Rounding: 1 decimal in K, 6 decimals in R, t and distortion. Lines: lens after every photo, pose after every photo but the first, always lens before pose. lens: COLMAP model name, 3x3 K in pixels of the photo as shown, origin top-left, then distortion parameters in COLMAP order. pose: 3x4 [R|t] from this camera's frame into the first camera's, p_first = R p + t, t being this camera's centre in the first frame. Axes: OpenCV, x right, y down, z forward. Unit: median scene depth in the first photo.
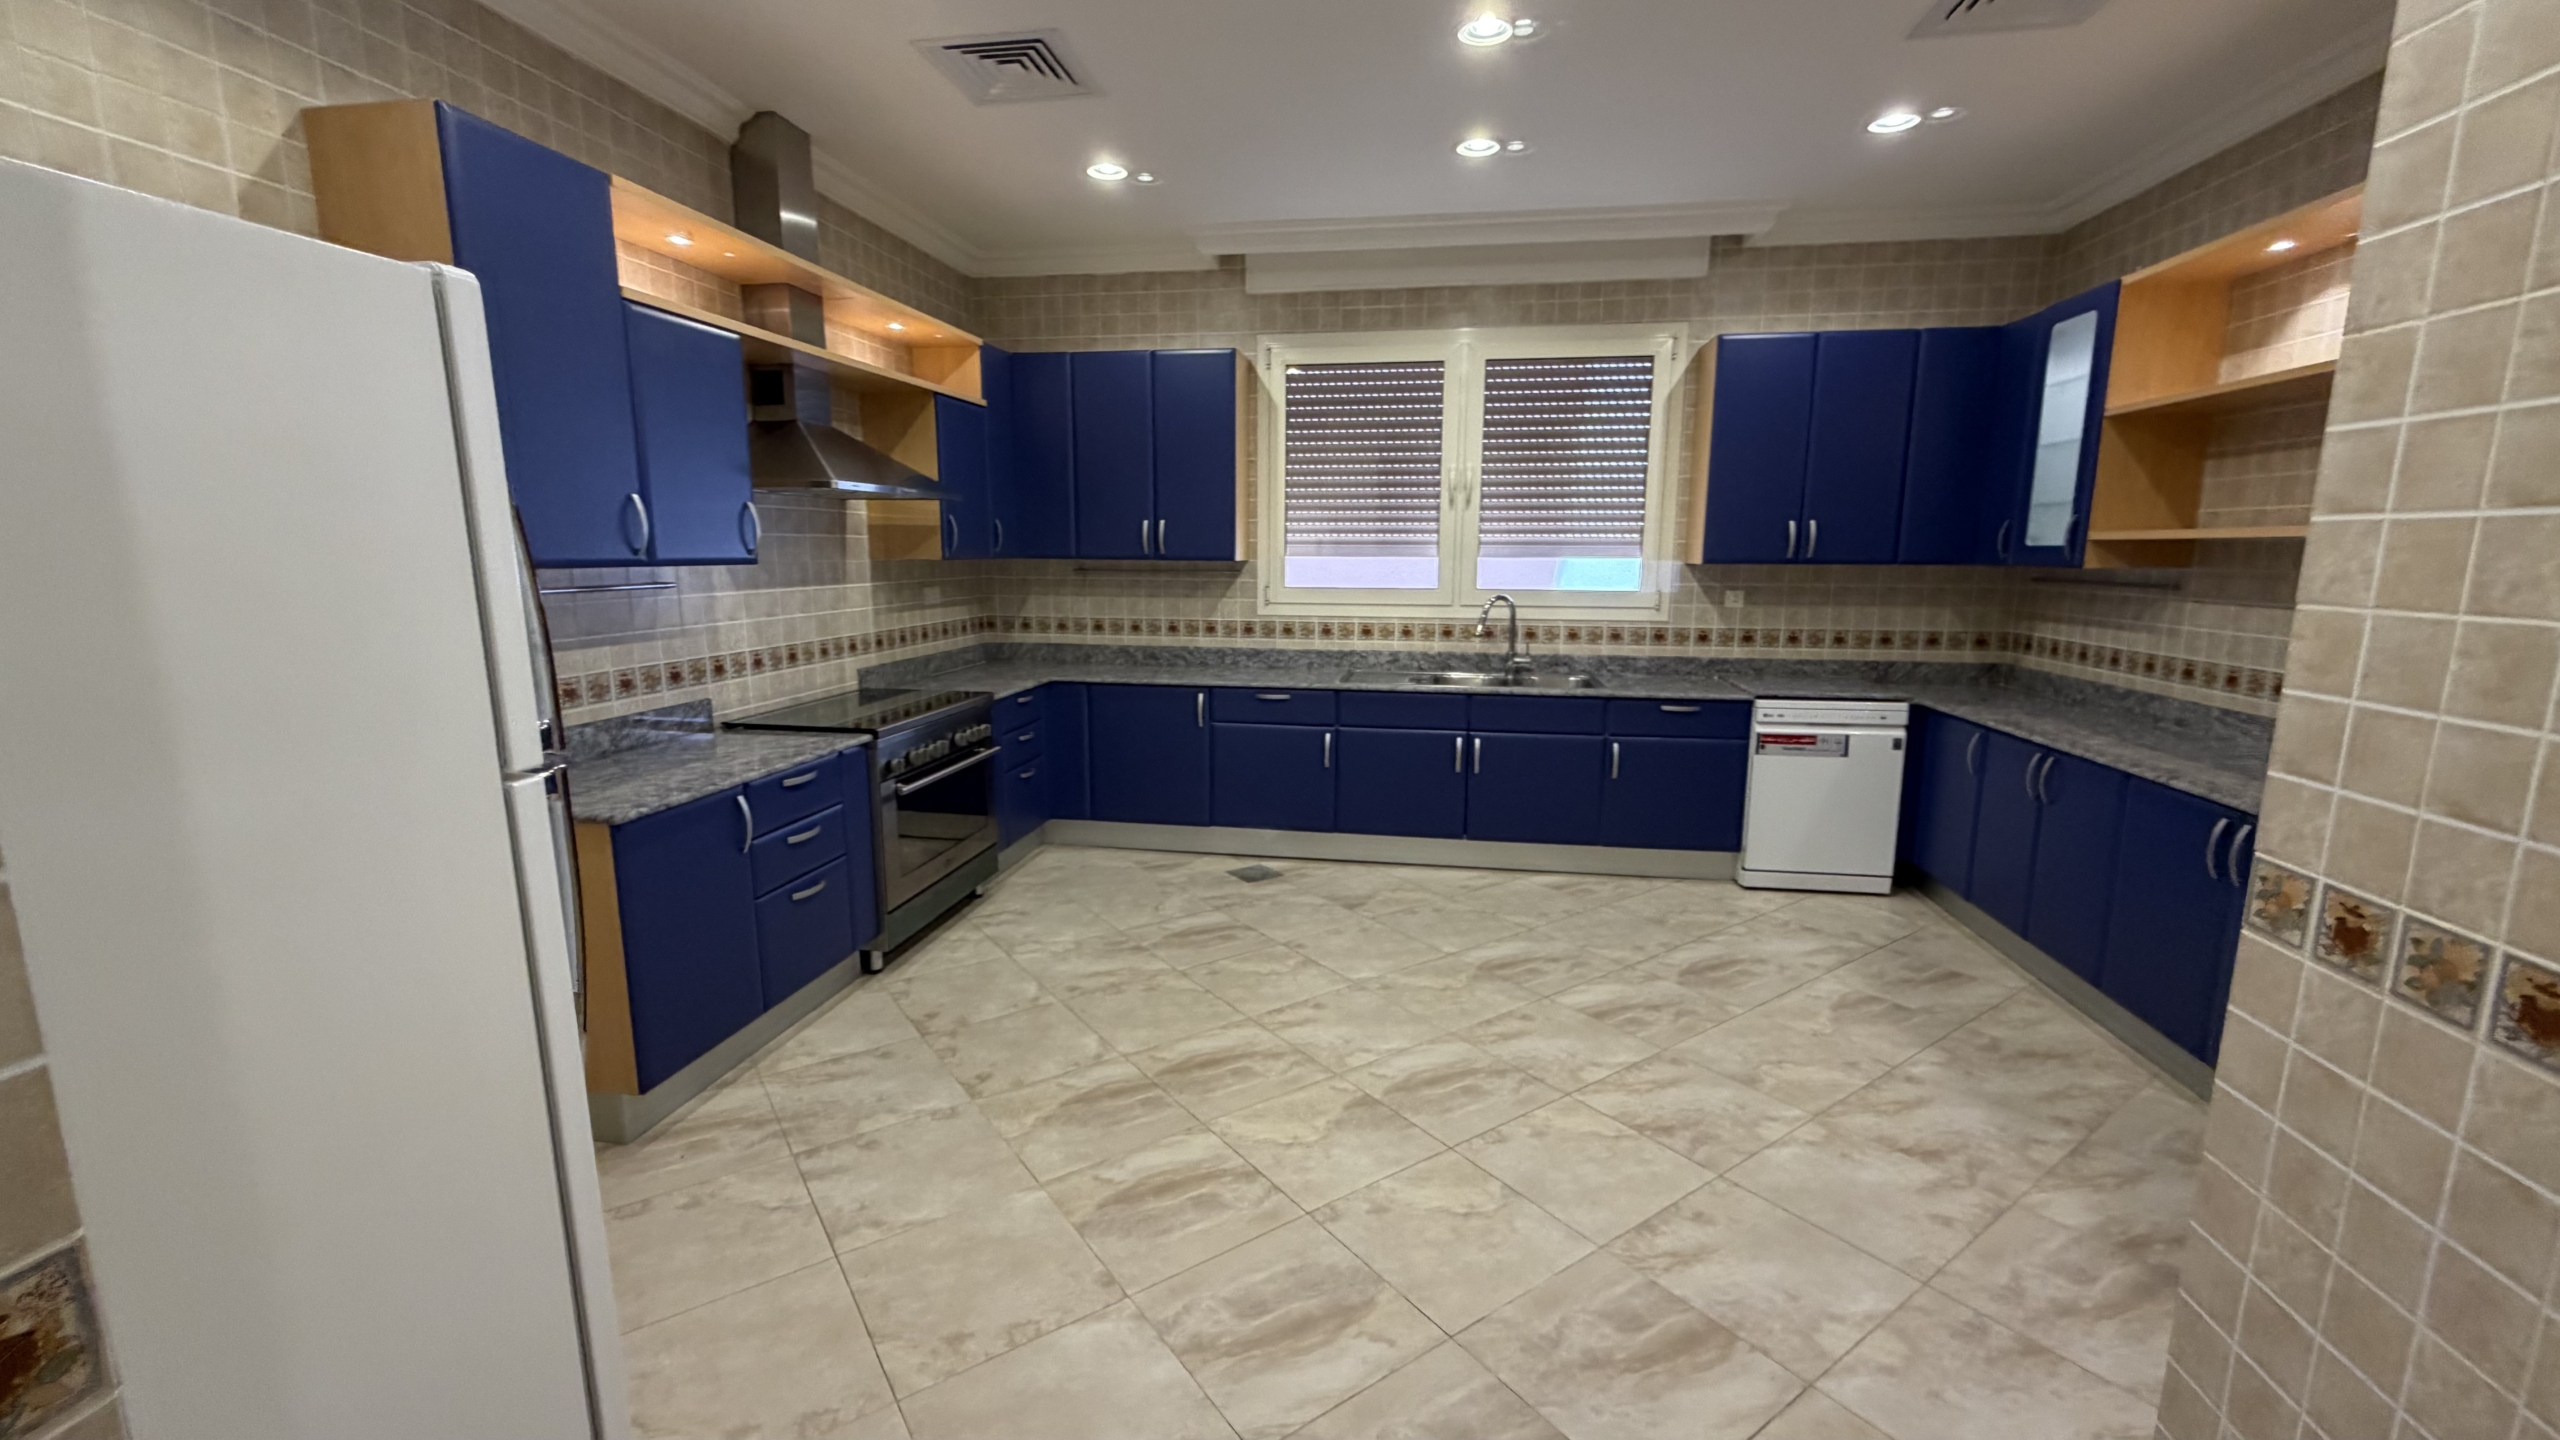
lens RADIAL K [[1023.2, 0, 1276.9], [0, 1023.2, 720.2], [0, 0, 1]] dist [0.002408, -0.001345]
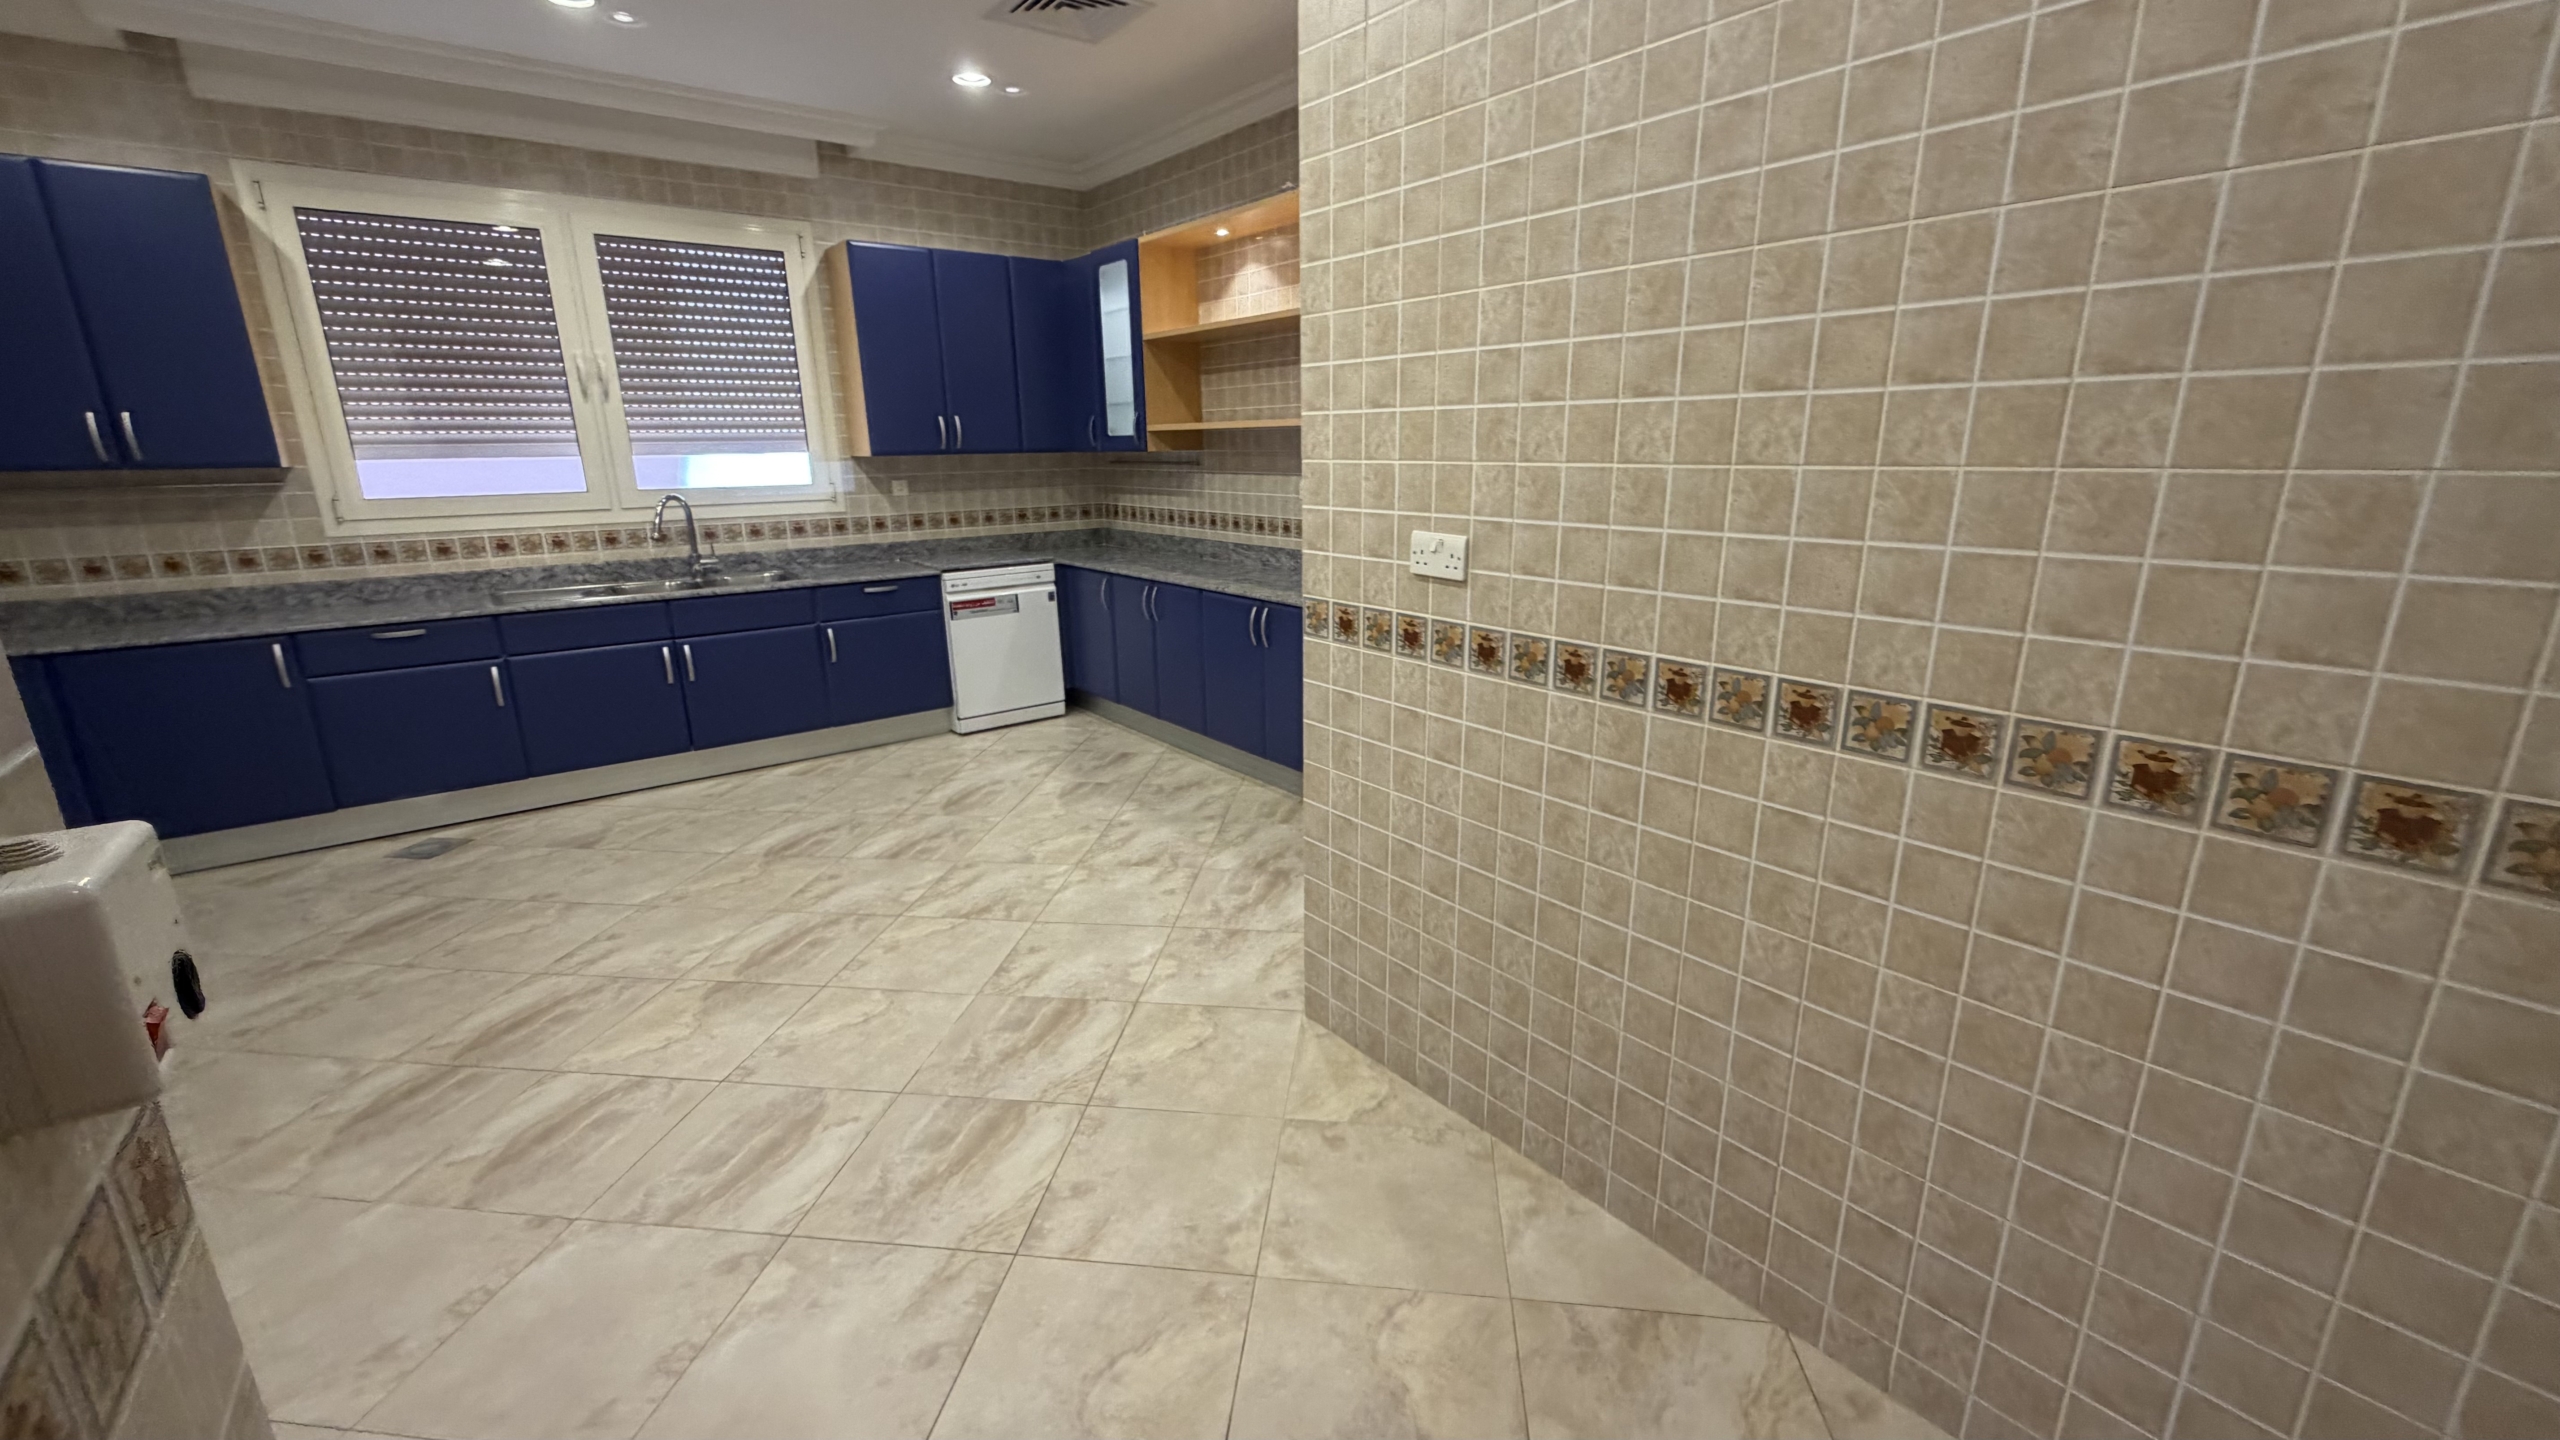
lens RADIAL K [[1023.2, 0, 1279.4], [0, 1023.2, 720.4], [0, 0, 1]] dist [0.002408, -0.001345]
pose [[0.671794, -0.207883, 0.710969, -0.145801], [0.139402, 0.978143, 0.154283, 0.018211], [-0.727503, -0.004536, 0.686090, -0.083251]]
